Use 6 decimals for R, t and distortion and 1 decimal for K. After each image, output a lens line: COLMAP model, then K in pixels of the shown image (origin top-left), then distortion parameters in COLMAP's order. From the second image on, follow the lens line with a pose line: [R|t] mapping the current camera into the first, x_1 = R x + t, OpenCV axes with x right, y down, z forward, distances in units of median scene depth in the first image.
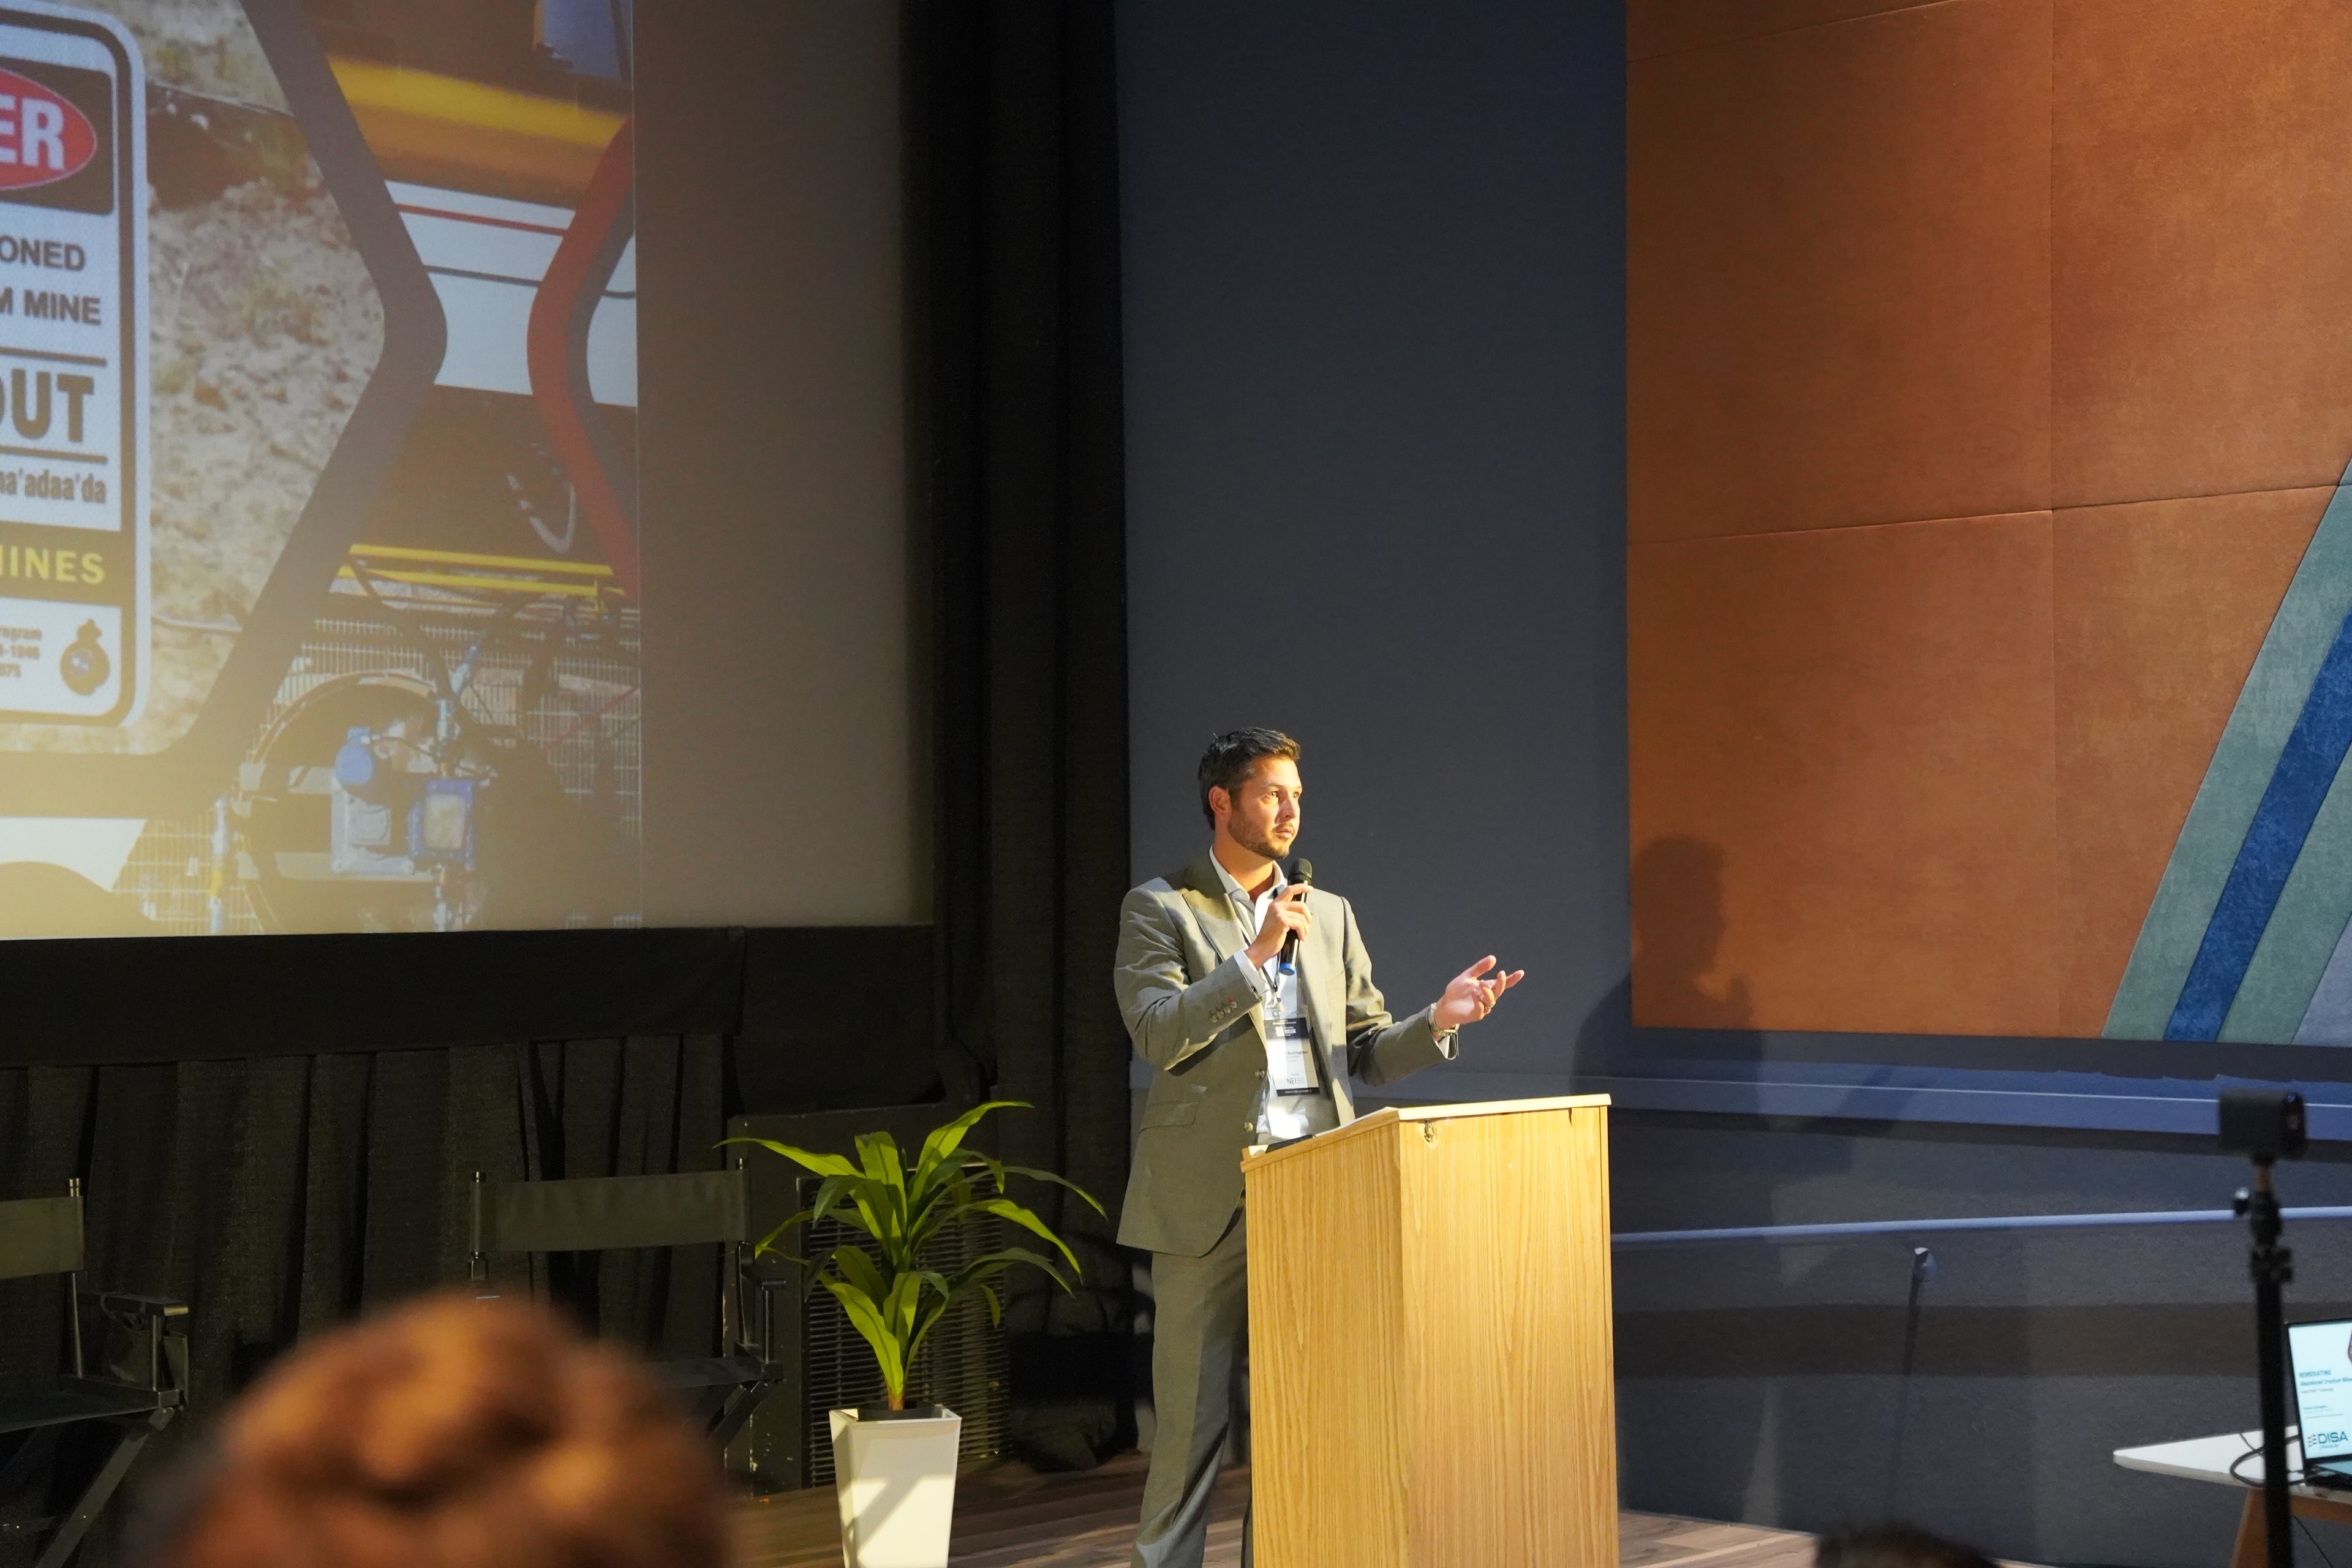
lens RADIAL K [[4085.7, 0, 1176.0], [0, 4085.7, 784.0], [0, 0, 1]] dist [0.246083, -0.066879]
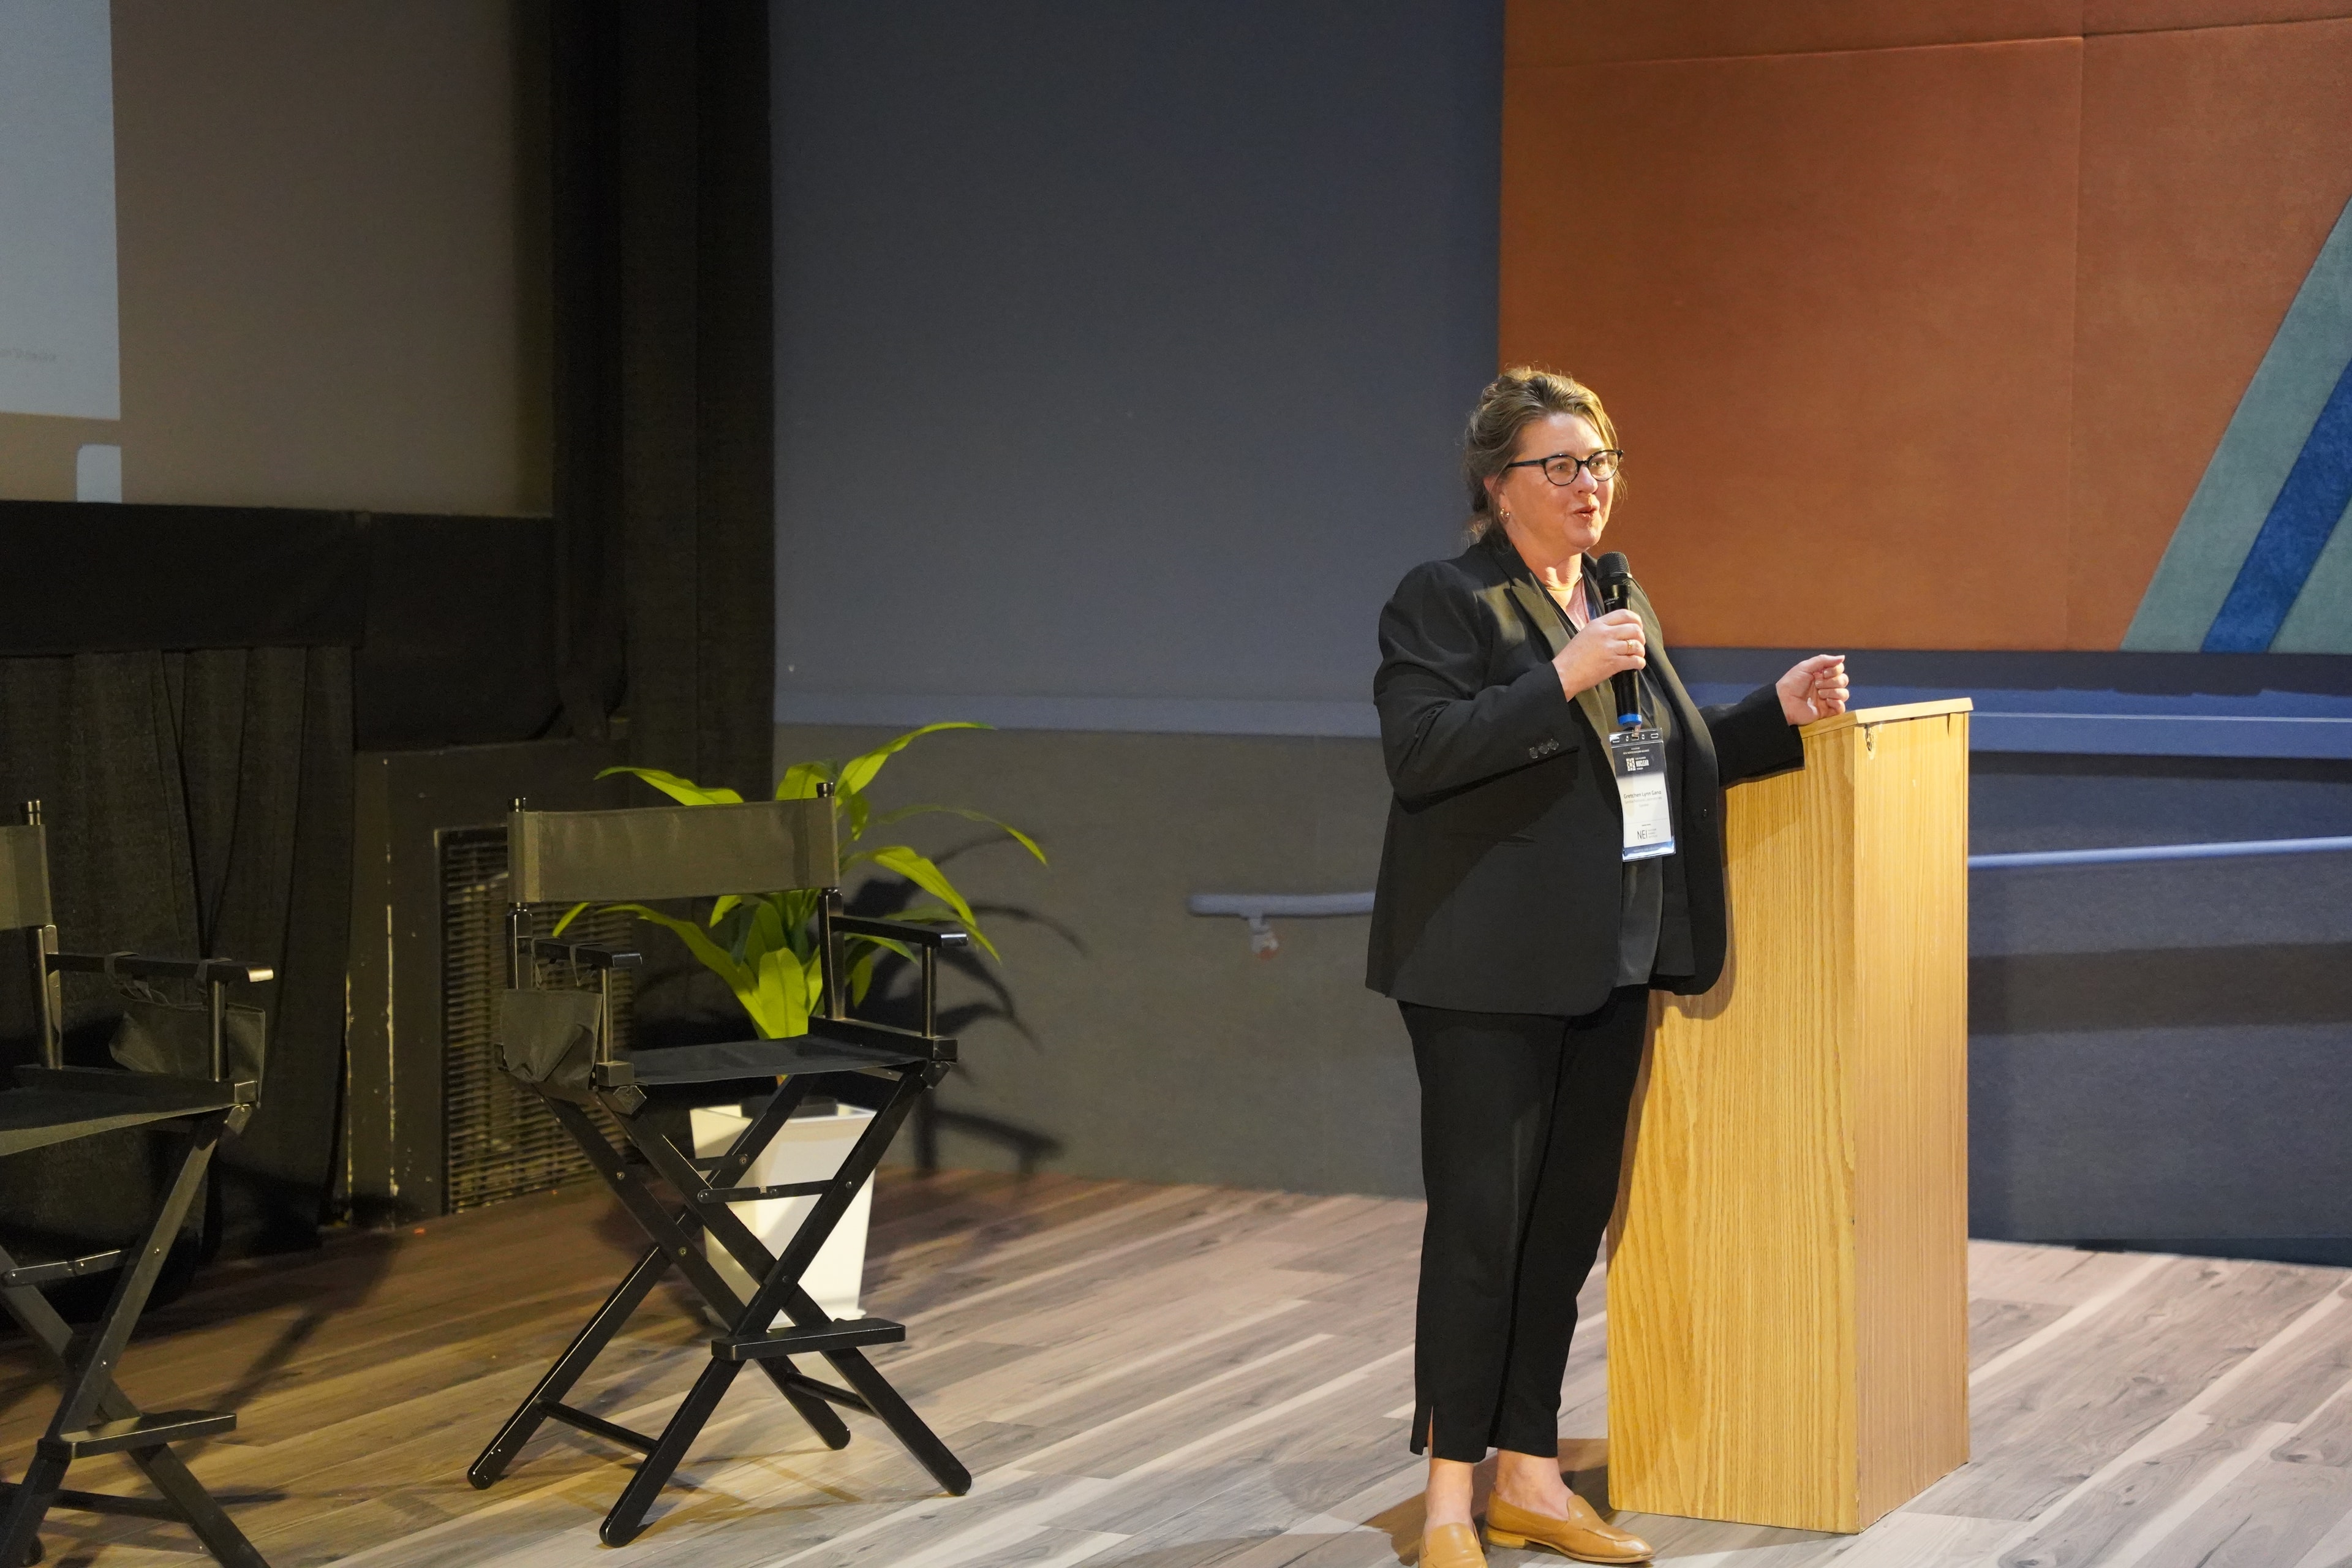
lens RADIAL K [[4487.4, 0, 1176.0], [0, 4487.4, 784.0], [0, 0, 1]] dist [0.288084, 0.236545]
pose [[0.947469, -0.002393, 0.319838, -0.280412], [-0.021456, 0.997244, 0.071019, 0.026034], [-0.319126, -0.074151, 0.944807, 0.153718]]
